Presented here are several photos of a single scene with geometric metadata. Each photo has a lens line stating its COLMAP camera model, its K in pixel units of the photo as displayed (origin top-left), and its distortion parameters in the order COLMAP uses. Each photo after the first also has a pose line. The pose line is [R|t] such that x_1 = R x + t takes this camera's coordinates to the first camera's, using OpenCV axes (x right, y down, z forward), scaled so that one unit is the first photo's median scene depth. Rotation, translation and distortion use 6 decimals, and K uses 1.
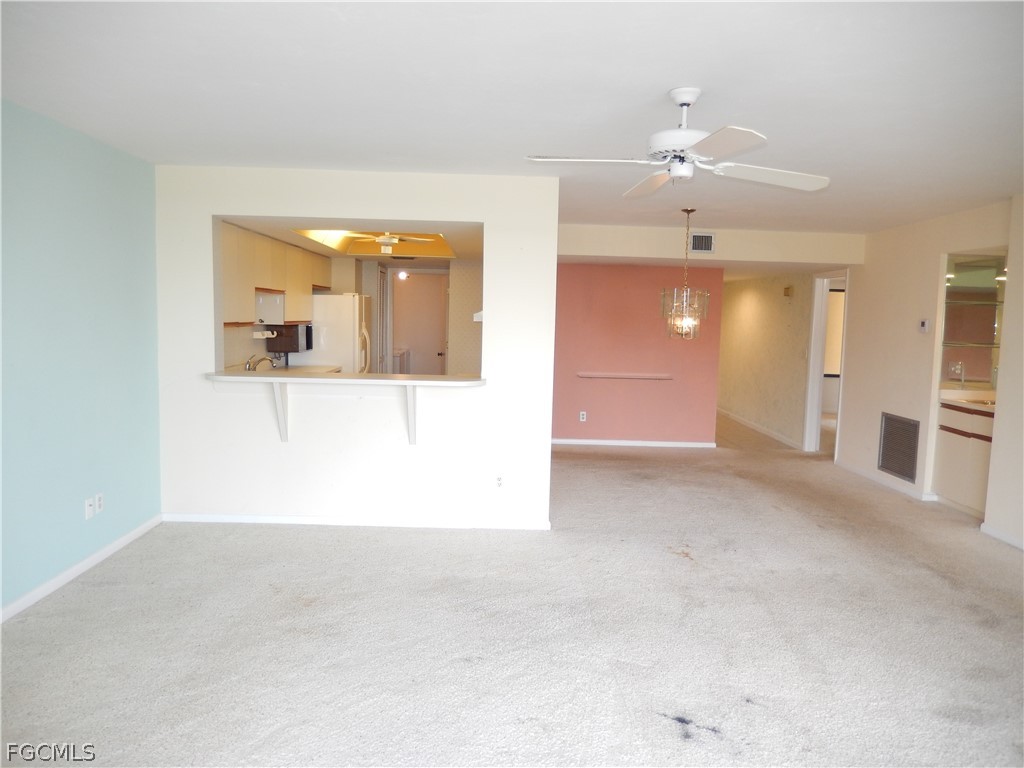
lens RADIAL K [[787.7, 0, 509.0], [0, 787.7, 369.4], [0, 0, 1]] dist [0.014961, 0.000484]
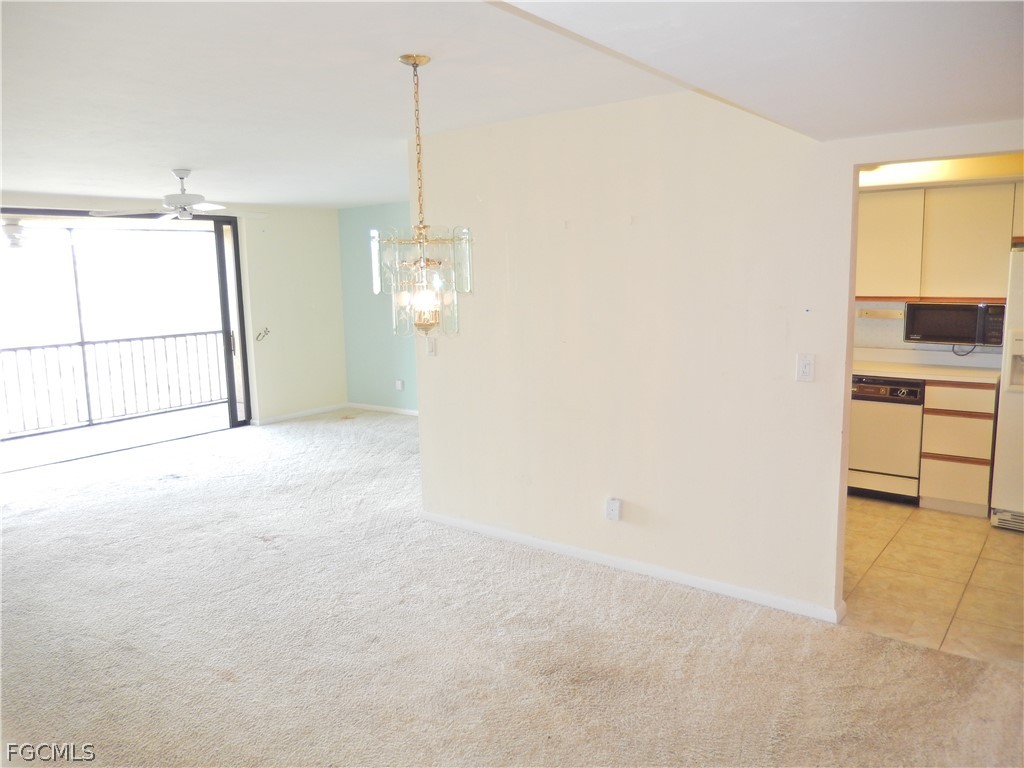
lens RADIAL K [[769.9, 0, 517.4], [0, 769.9, 380.8], [0, 0, 1]] dist [-0.016278, -0.000056]
pose [[-0.627659, 0.103630, -0.771561, 0.651427], [-0.048177, 0.984030, 0.171359, -0.123669], [0.776997, 0.144726, -0.612642, 1.570511]]
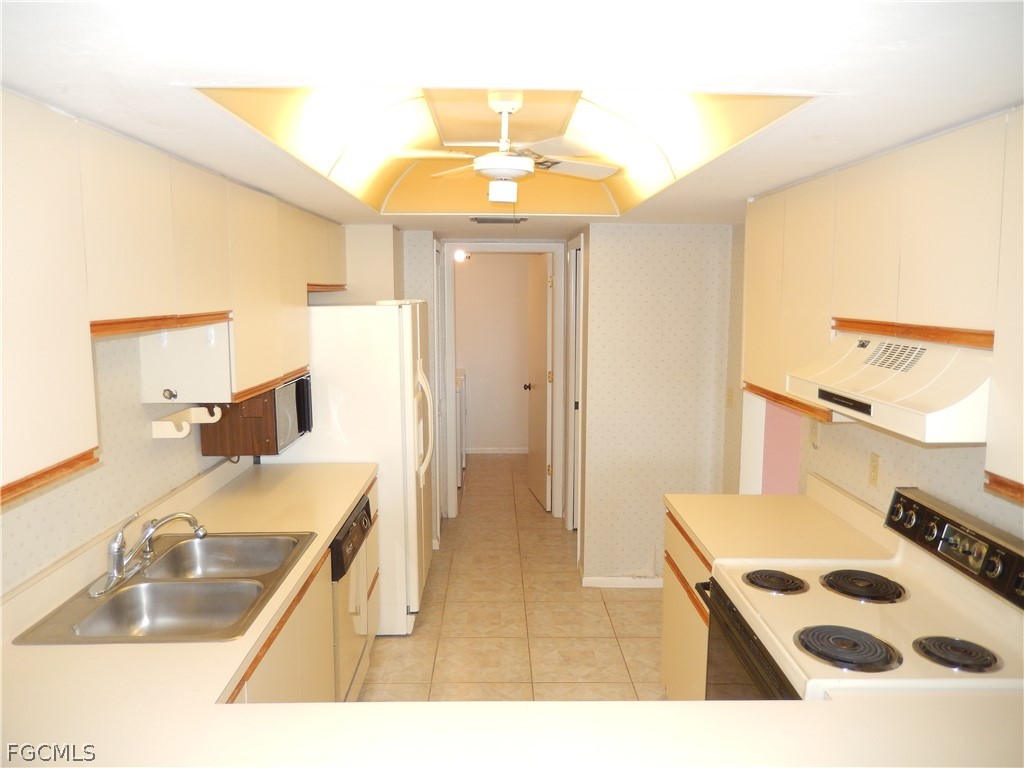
lens RADIAL K [[769.9, 0, 517.4], [0, 769.9, 380.8], [0, 0, 1]] dist [-0.016278, -0.000056]
pose [[0.999630, -0.025365, 0.009786, -0.192968], [0.024839, 0.998411, 0.050578, -0.102032], [-0.011054, -0.050316, 0.998672, 0.798677]]
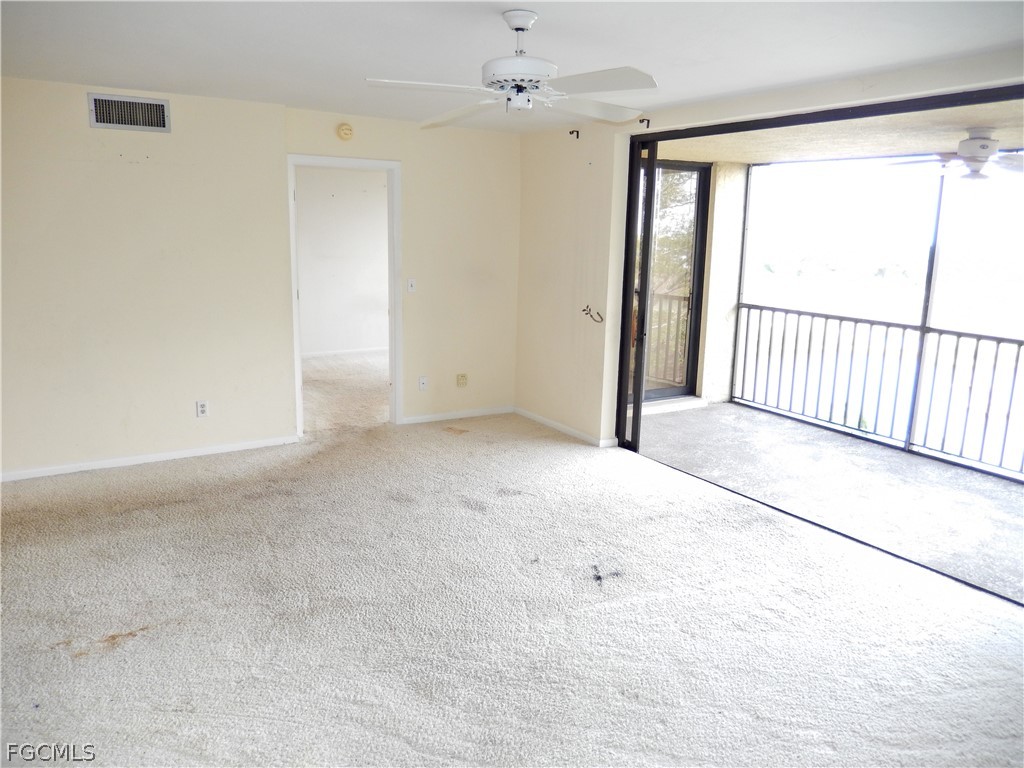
lens RADIAL K [[788.4, 0, 524.4], [0, 788.4, 366.7], [0, 0, 1]] dist [0.004876, -0.000655]
pose [[-0.526439, -0.188721, 0.829003, -0.365003], [0.024910, 0.971212, 0.236913, -0.097352], [-0.849848, 0.145370, -0.506583, 0.878728]]
